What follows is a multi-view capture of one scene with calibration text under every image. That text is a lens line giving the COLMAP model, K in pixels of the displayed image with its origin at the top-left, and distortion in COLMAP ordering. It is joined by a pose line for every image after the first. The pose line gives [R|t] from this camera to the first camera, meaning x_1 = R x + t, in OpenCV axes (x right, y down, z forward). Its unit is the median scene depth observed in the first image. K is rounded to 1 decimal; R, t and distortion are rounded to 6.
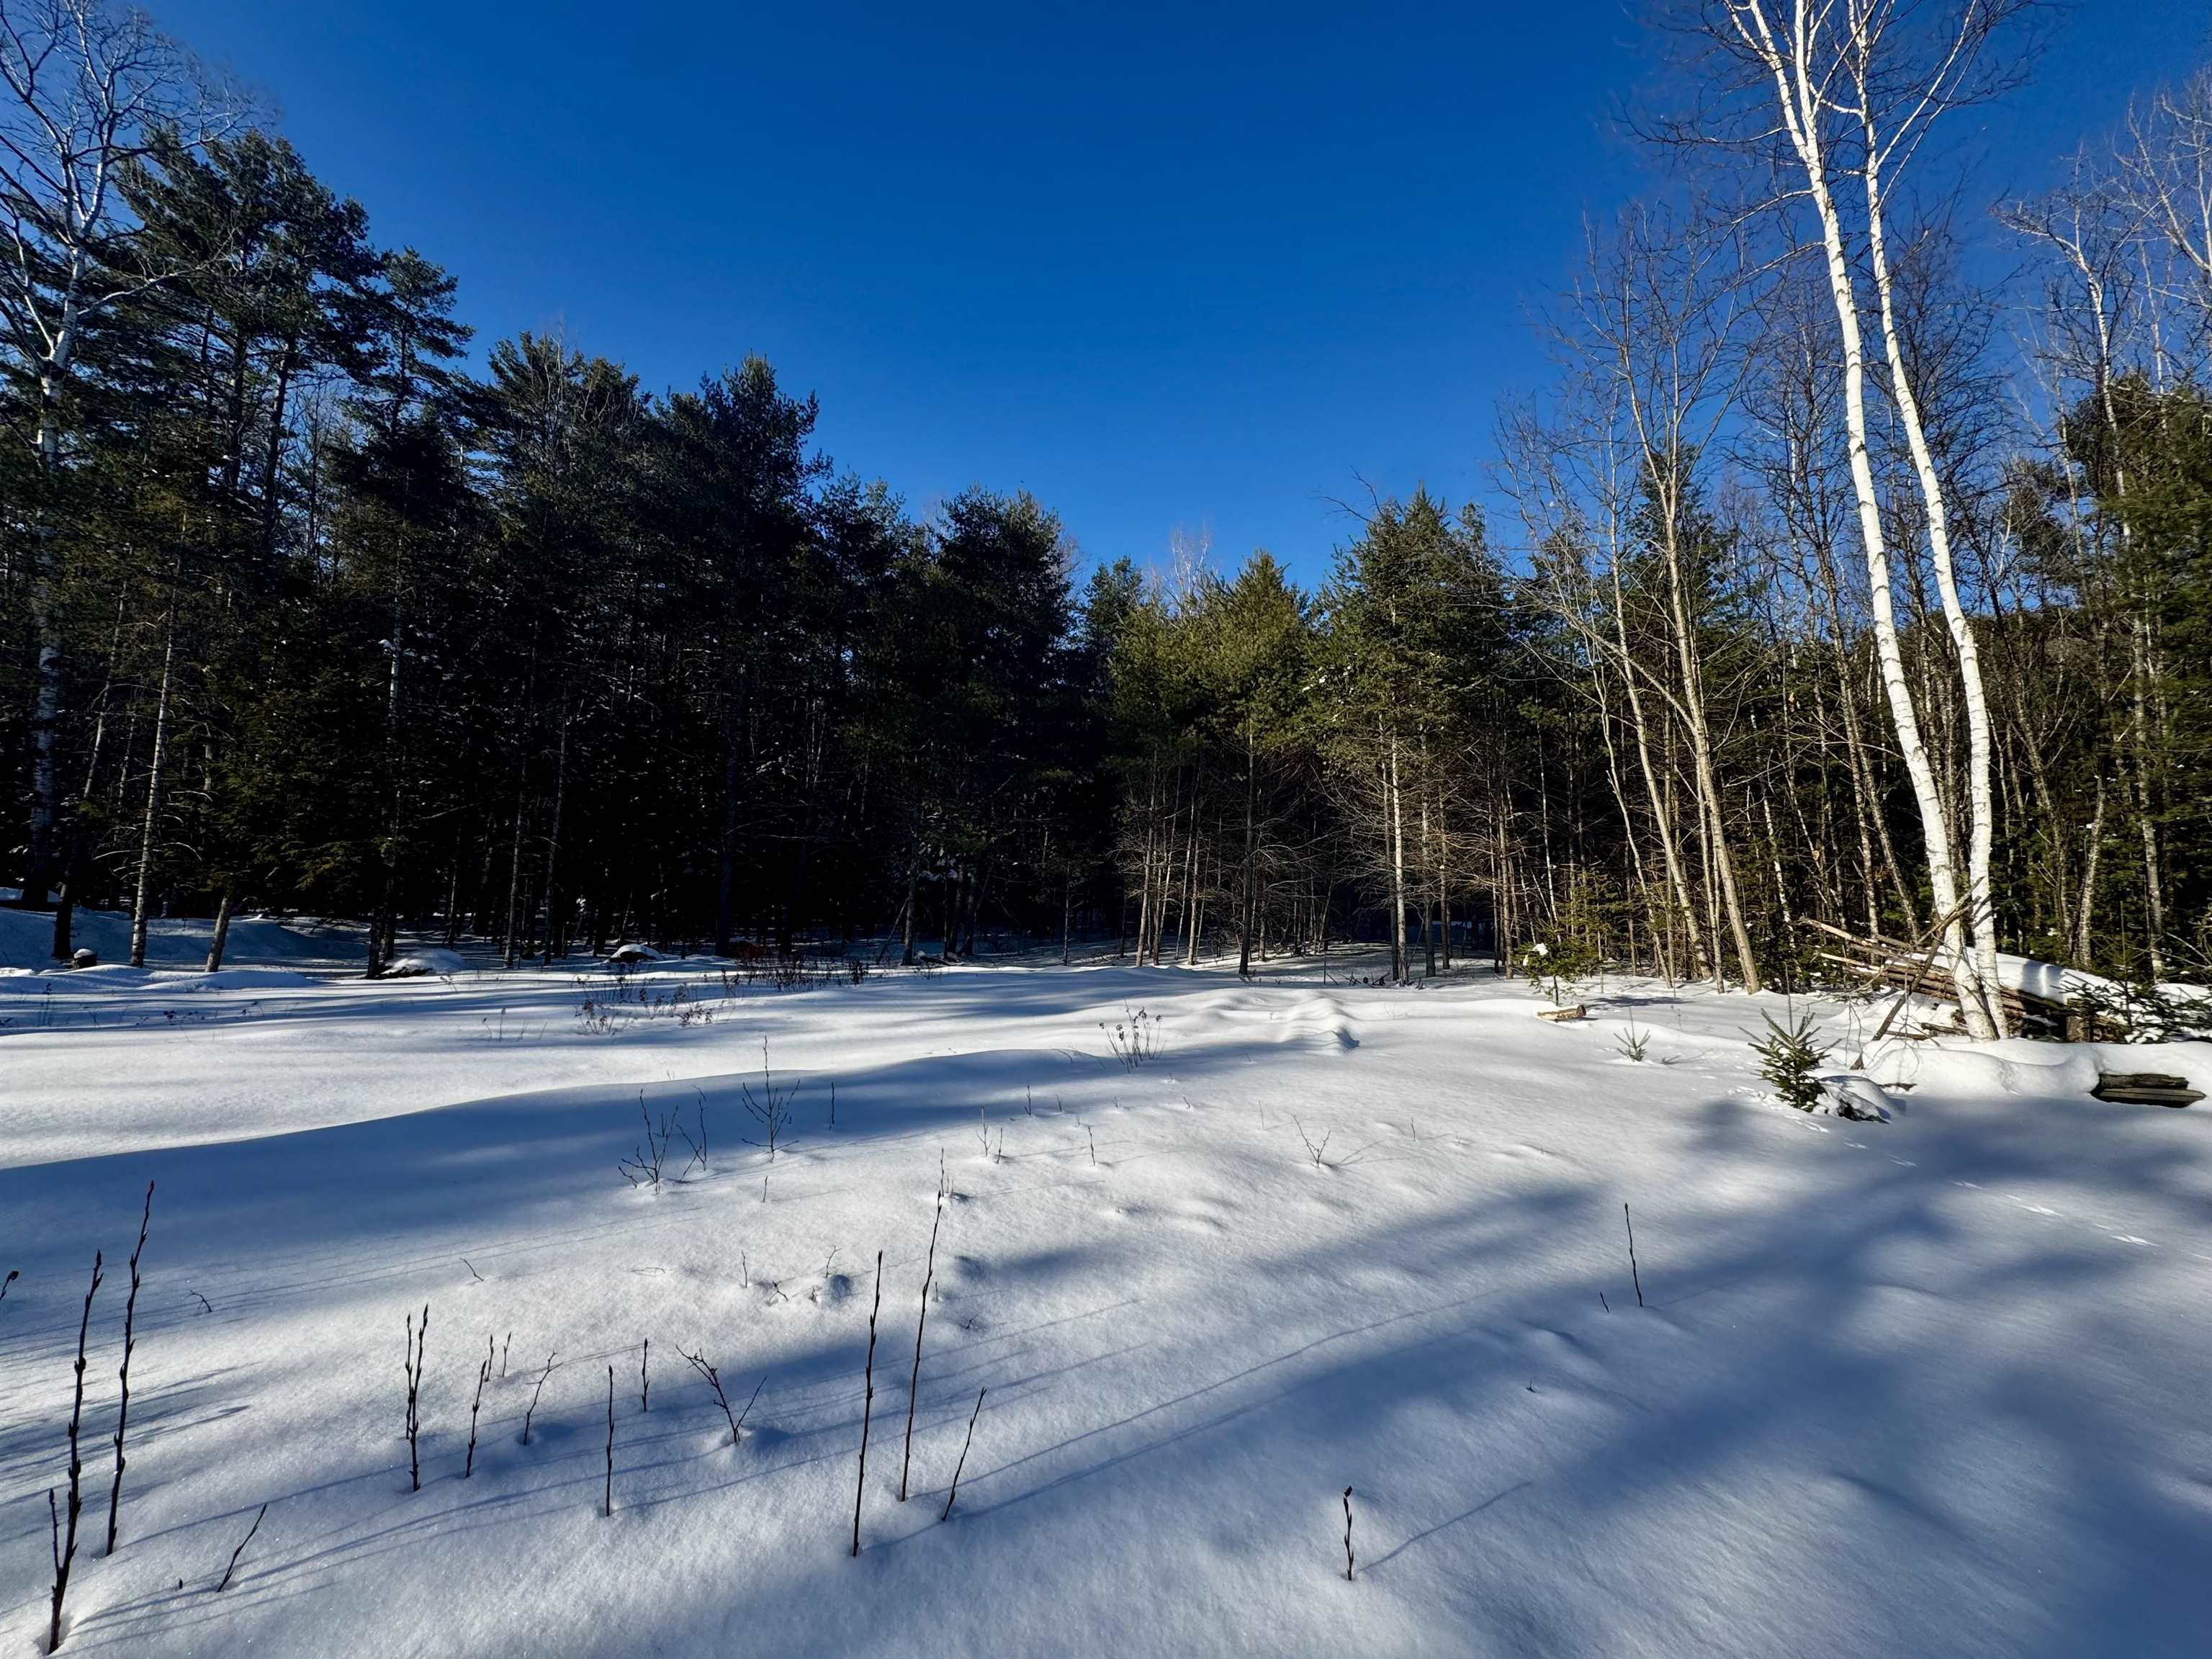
lens RADIAL K [[888.6, 0, 1106.0], [0, 888.6, 829.5], [0, 0, 1]] dist [-0.000707, -0.000107]
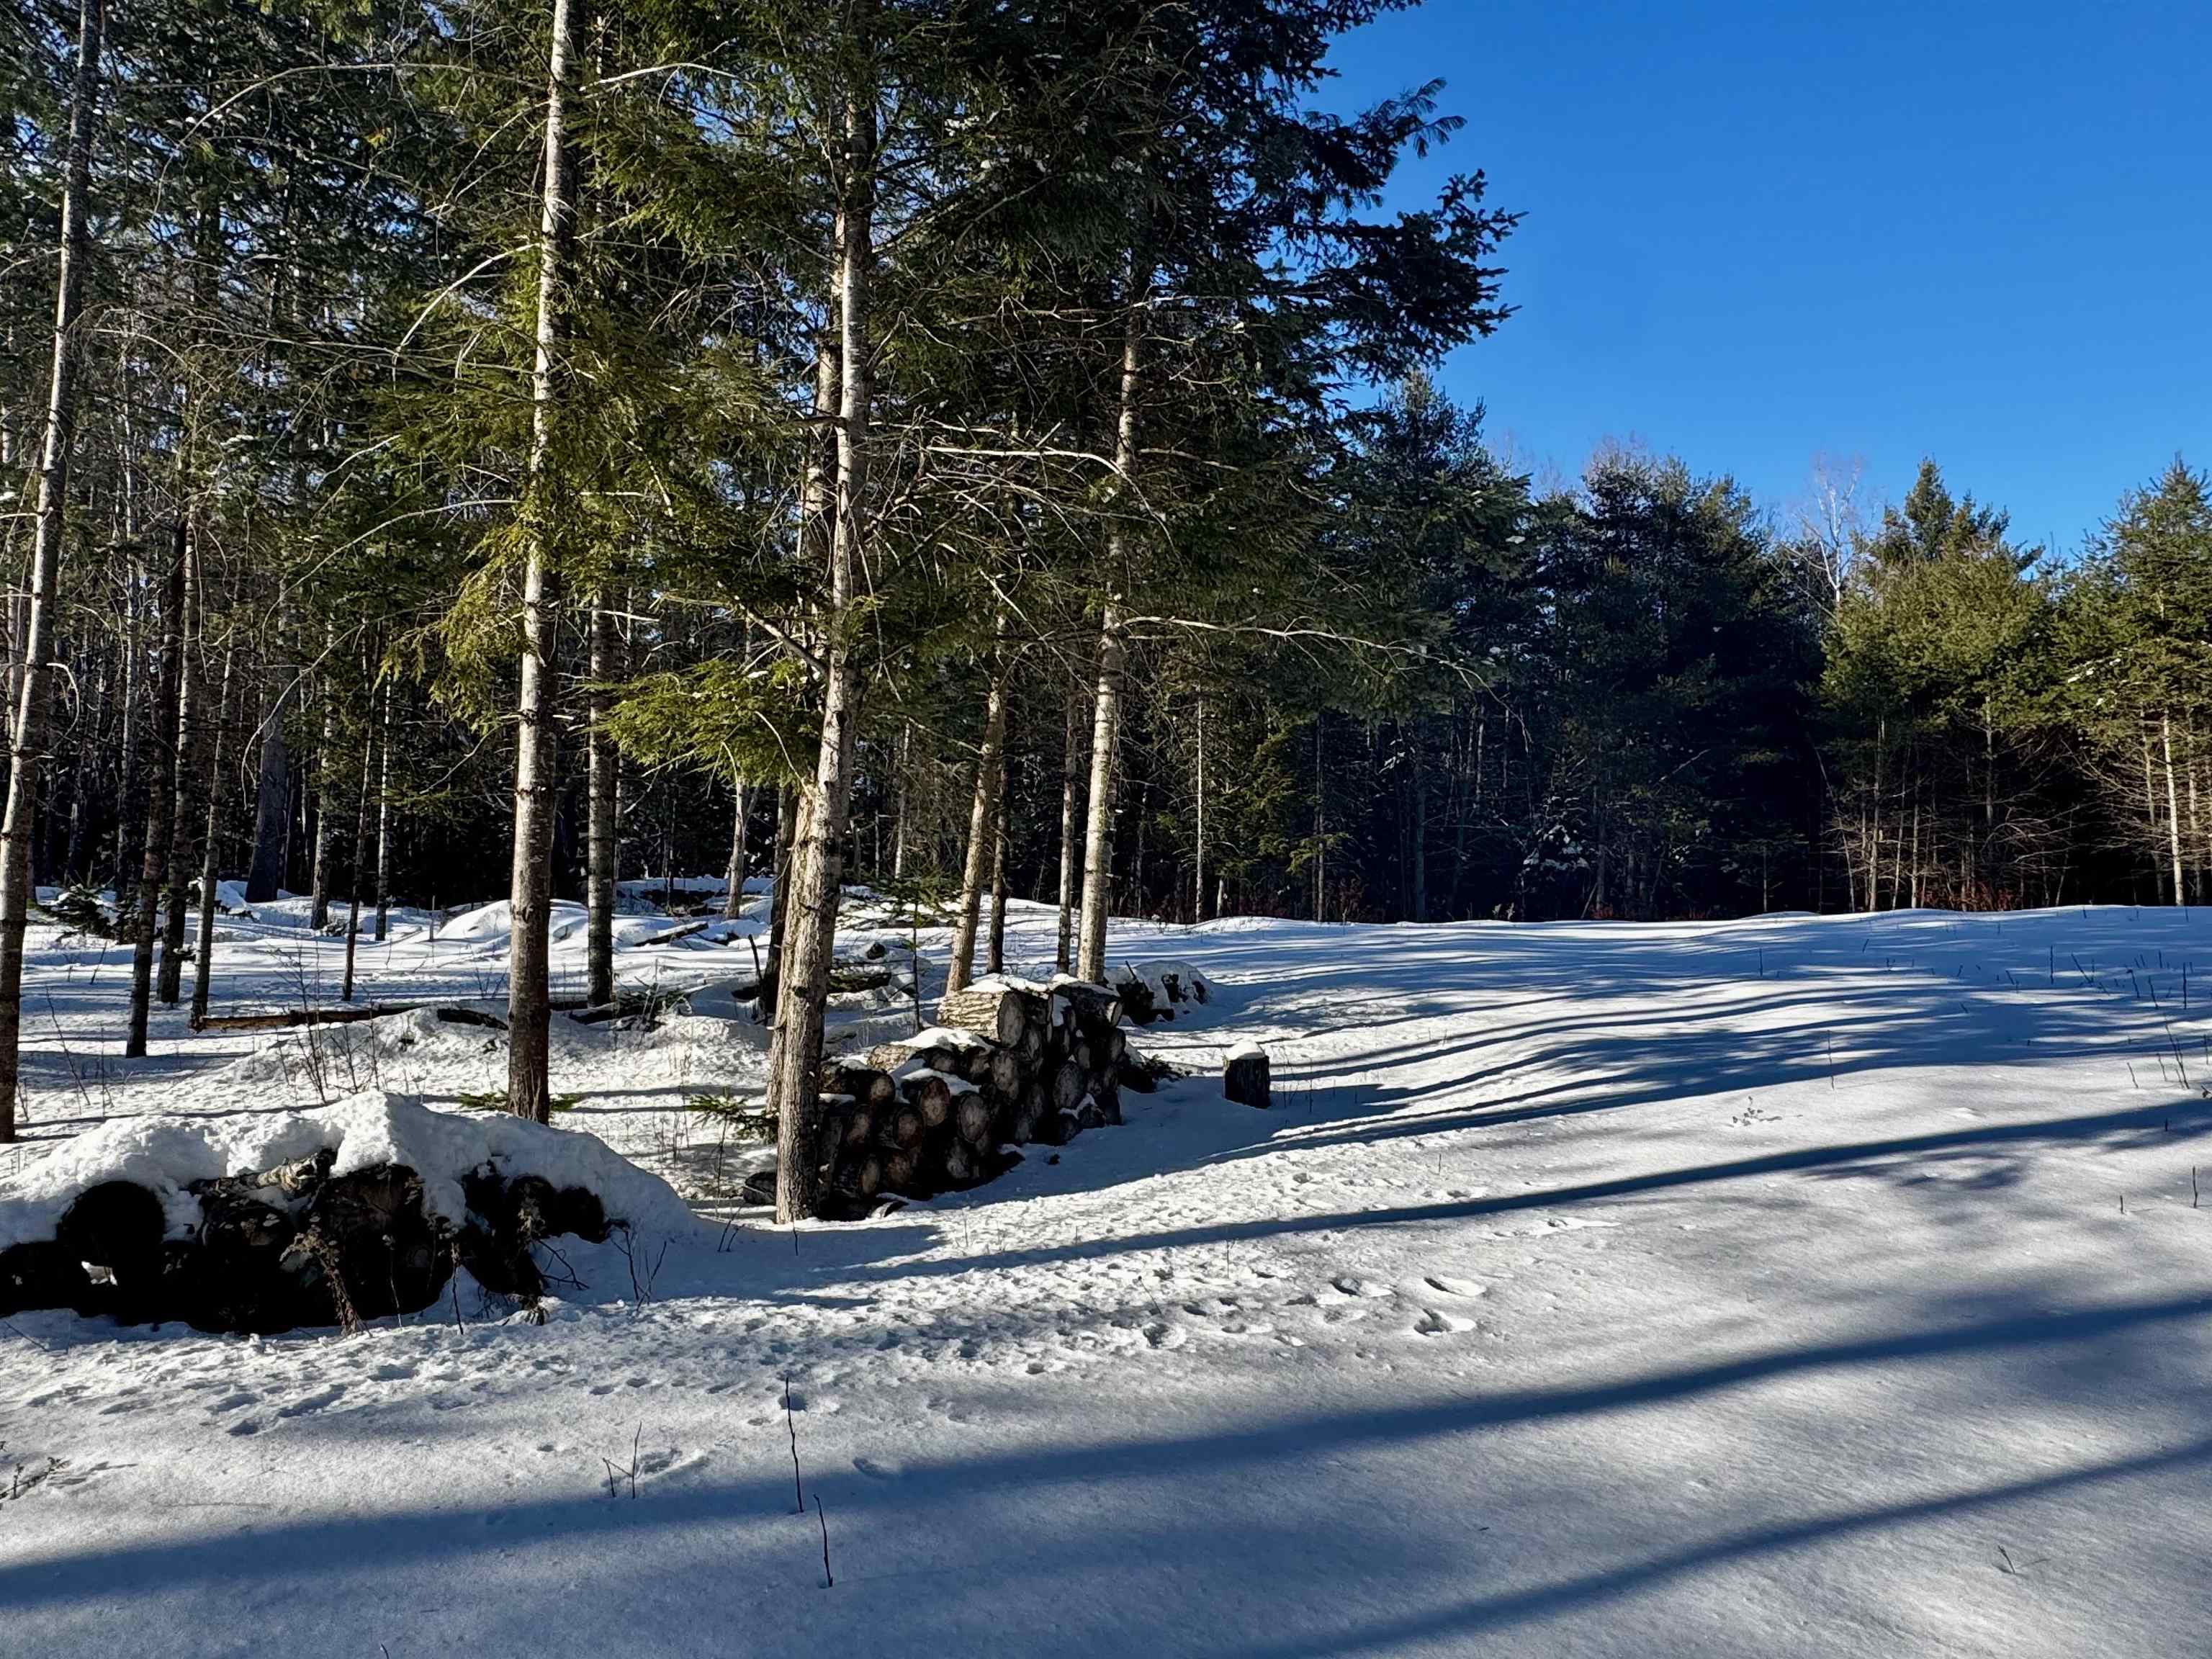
lens RADIAL K [[1417.1, 0, 1106.0], [0, 1417.1, 829.5], [0, 0, 1]] dist [0.002490, 0.000794]
pose [[0.963357, -0.033743, -0.266092, -0.284408], [0.037491, 0.999256, 0.009018, -0.017652], [0.265590, -0.018664, 0.963905, -0.626065]]
